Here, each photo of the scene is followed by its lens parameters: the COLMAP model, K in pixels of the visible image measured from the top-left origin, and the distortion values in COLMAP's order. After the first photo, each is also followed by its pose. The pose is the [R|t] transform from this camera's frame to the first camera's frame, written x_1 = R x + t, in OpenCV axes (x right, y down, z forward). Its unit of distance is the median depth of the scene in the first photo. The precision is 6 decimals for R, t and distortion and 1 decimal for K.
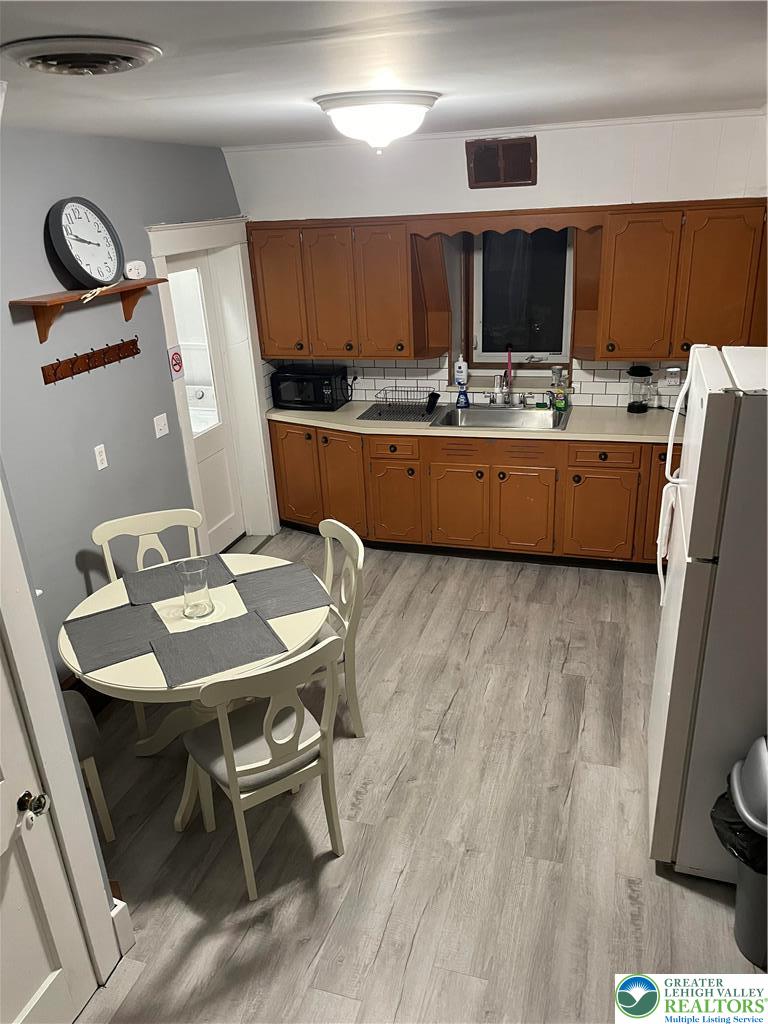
lens RADIAL K [[776.1, 0, 377.9], [0, 776.1, 517.4], [0, 0, 1]] dist [0.069026, -0.088664]
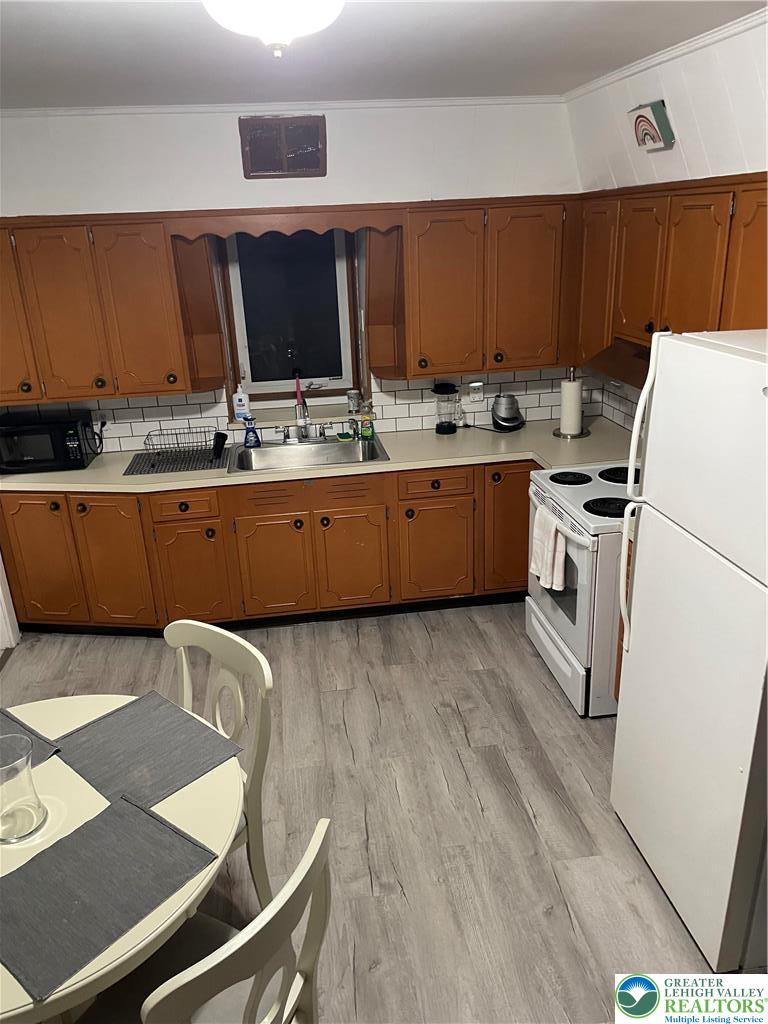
lens RADIAL K [[776.1, 0, 385.6], [0, 776.1, 519.2], [0, 0, 1]] dist [0.069026, -0.088664]
pose [[0.903231, -0.139570, 0.405826, -0.123562], [0.158799, 0.987213, -0.013913, -0.035518], [-0.398695, 0.077011, 0.913845, 0.216322]]
